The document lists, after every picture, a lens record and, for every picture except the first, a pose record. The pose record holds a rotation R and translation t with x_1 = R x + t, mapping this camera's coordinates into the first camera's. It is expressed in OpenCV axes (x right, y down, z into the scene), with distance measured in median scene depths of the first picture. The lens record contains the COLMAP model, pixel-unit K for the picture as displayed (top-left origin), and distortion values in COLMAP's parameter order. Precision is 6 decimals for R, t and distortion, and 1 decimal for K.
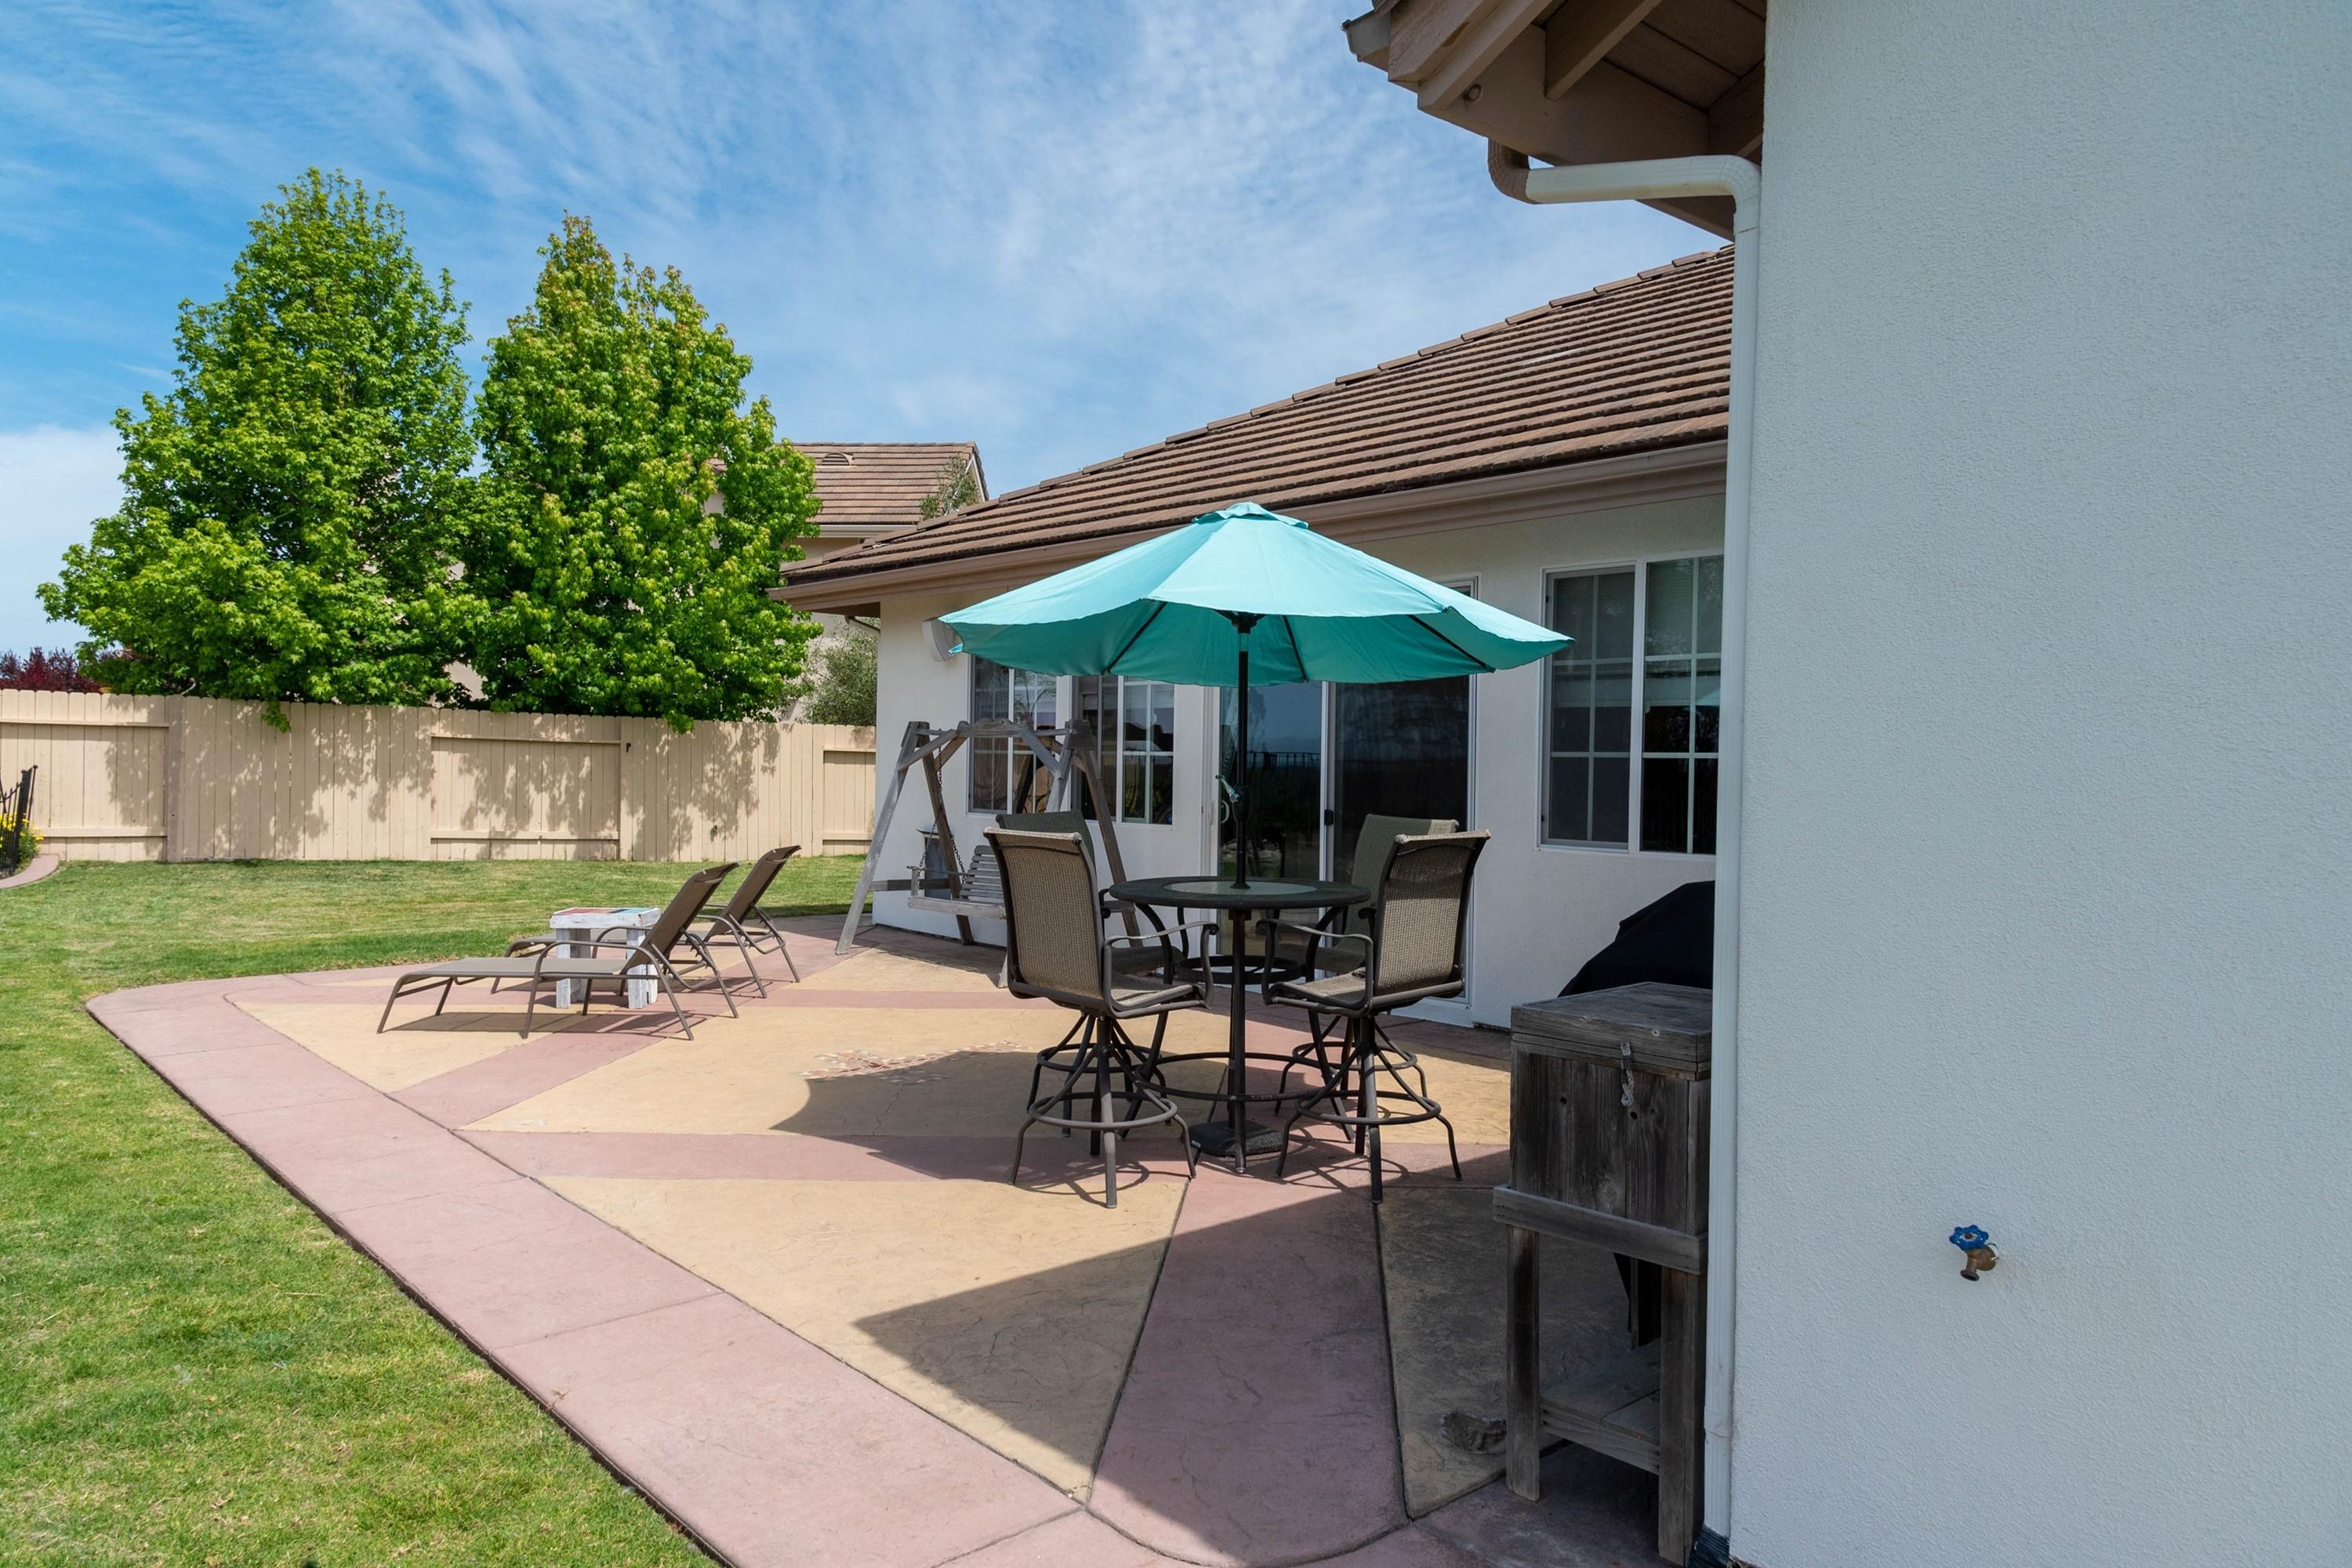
lens RADIAL K [[1567.0, 0, 1176.0], [0, 1567.0, 784.0], [0, 0, 1]] dist [0.001307, -0.002670]
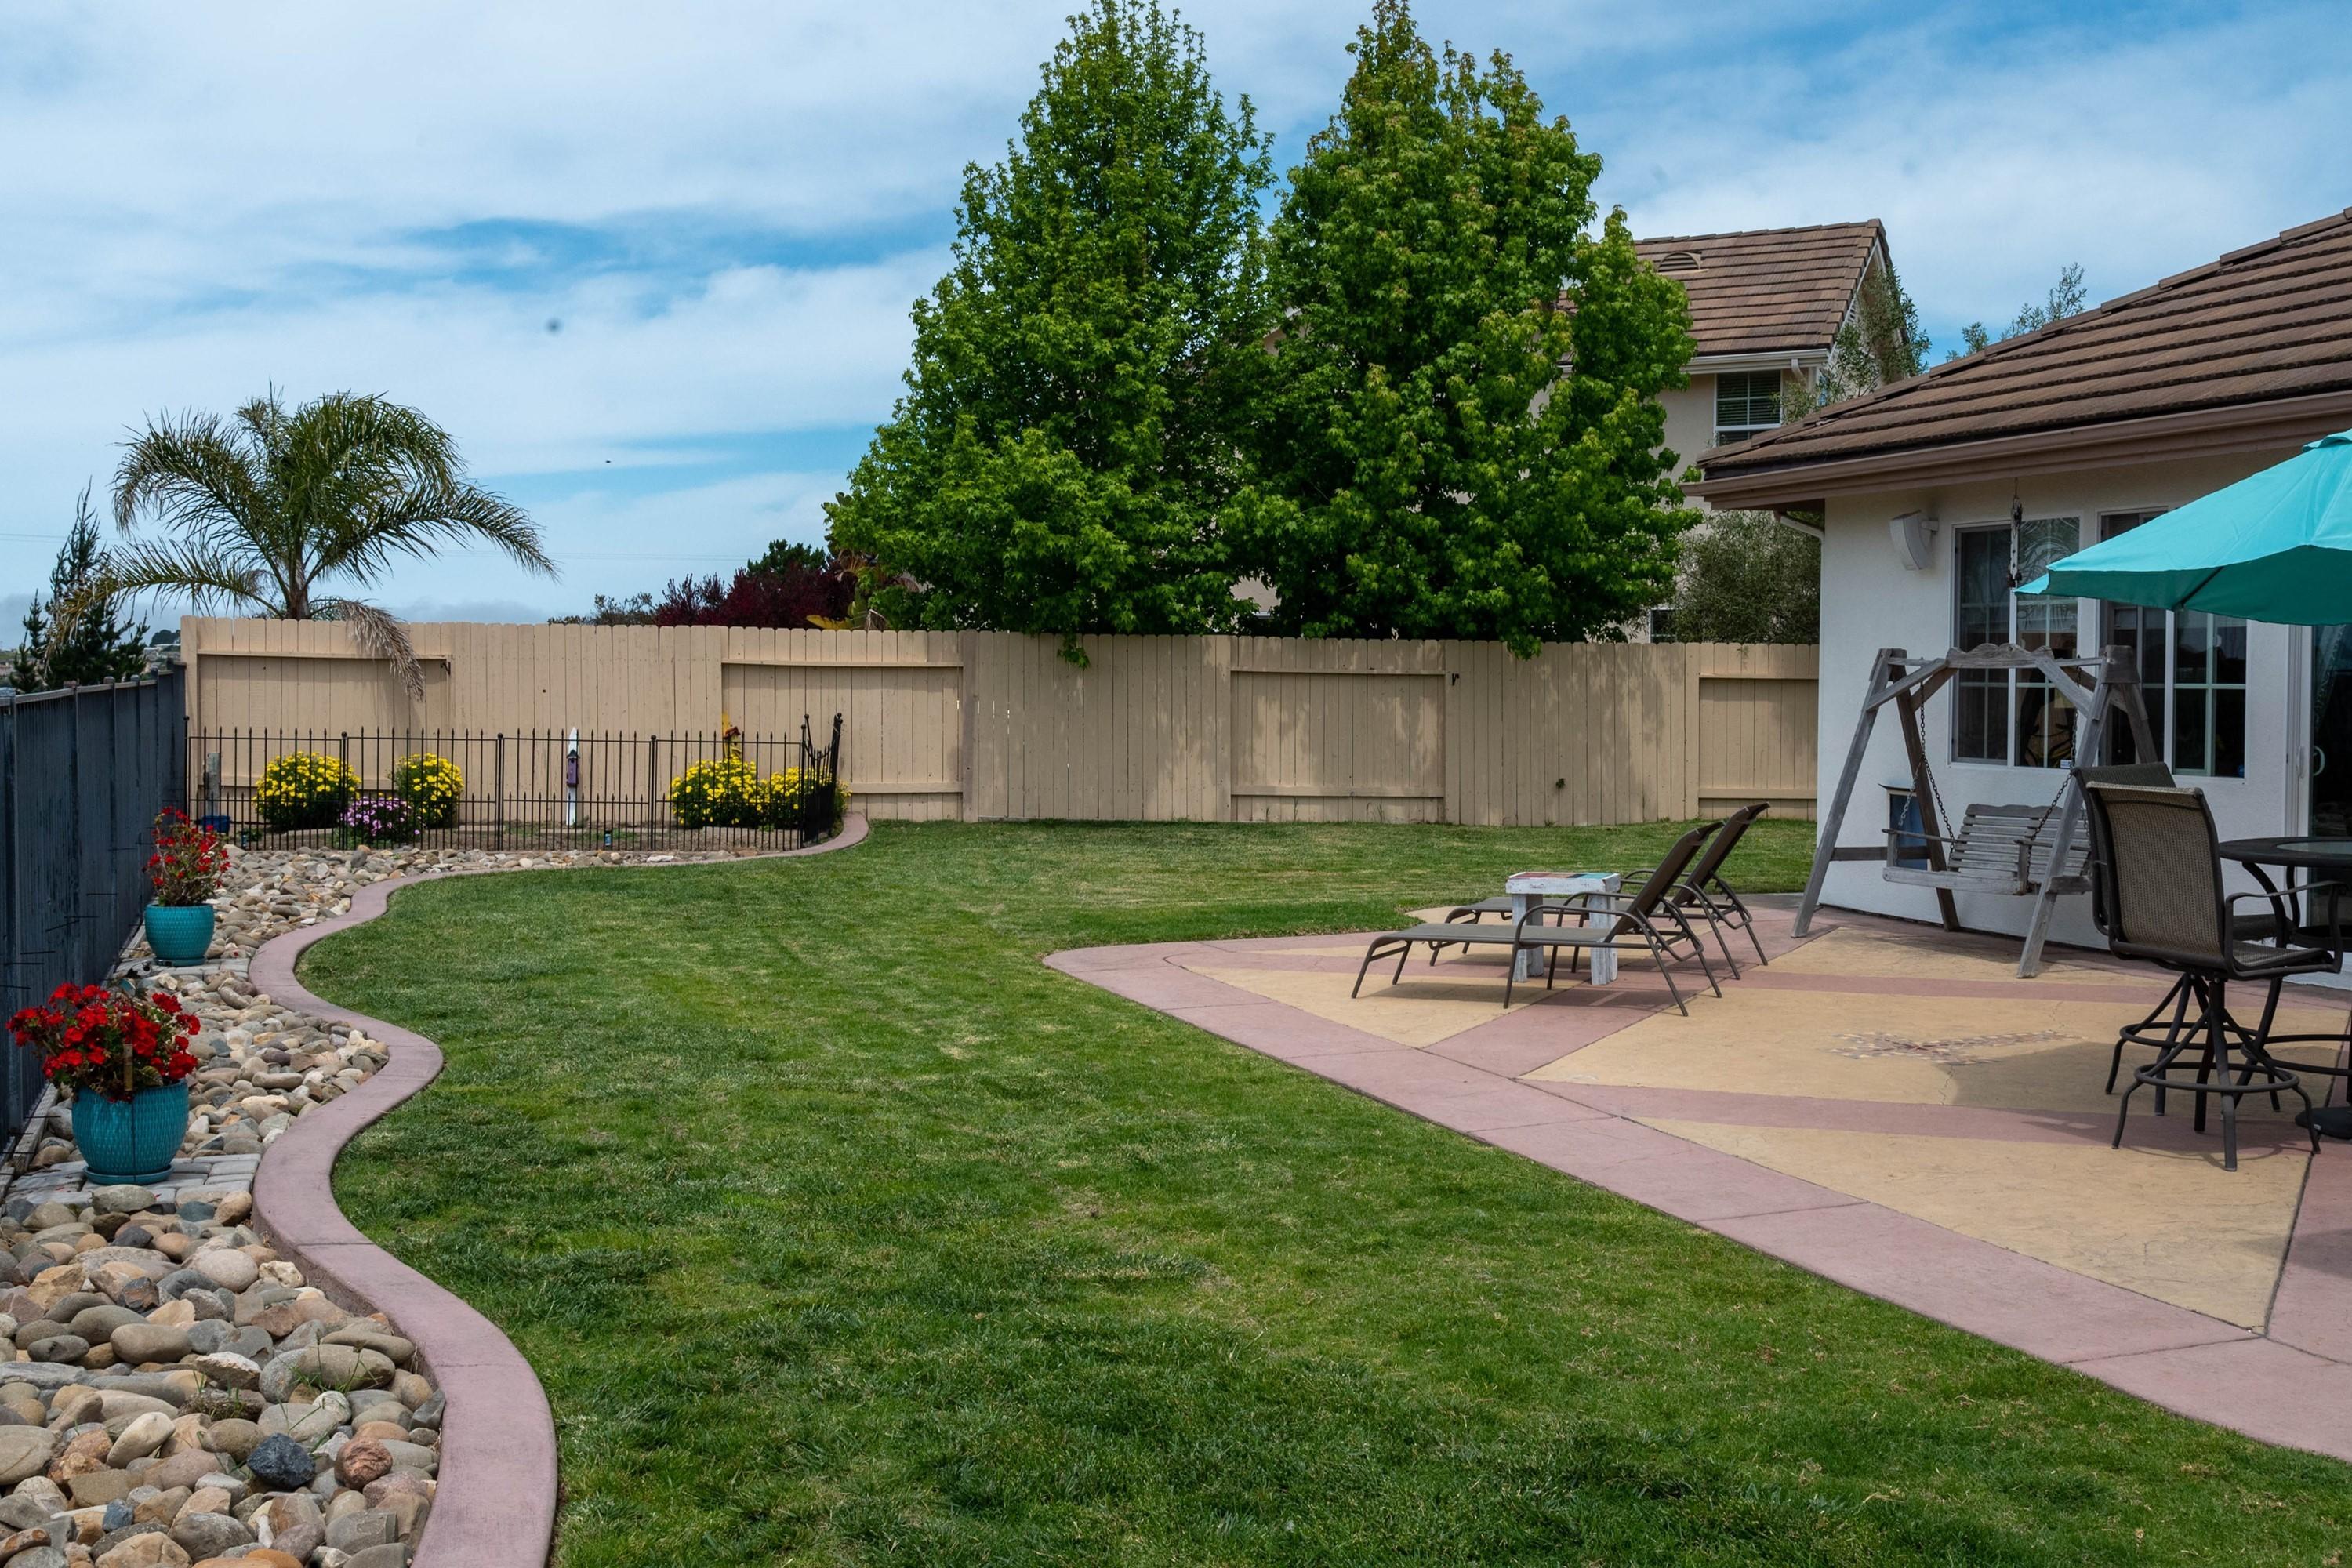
lens RADIAL K [[2490.8, 0, 1176.0], [0, 2490.8, 784.0], [0, 0, 1]] dist [0.044658, -0.136617]
pose [[0.931057, -0.000926, -0.364871, -0.030616], [0.011576, 0.999568, 0.027002, -0.007546], [0.364689, -0.029364, 0.930666, -0.247716]]
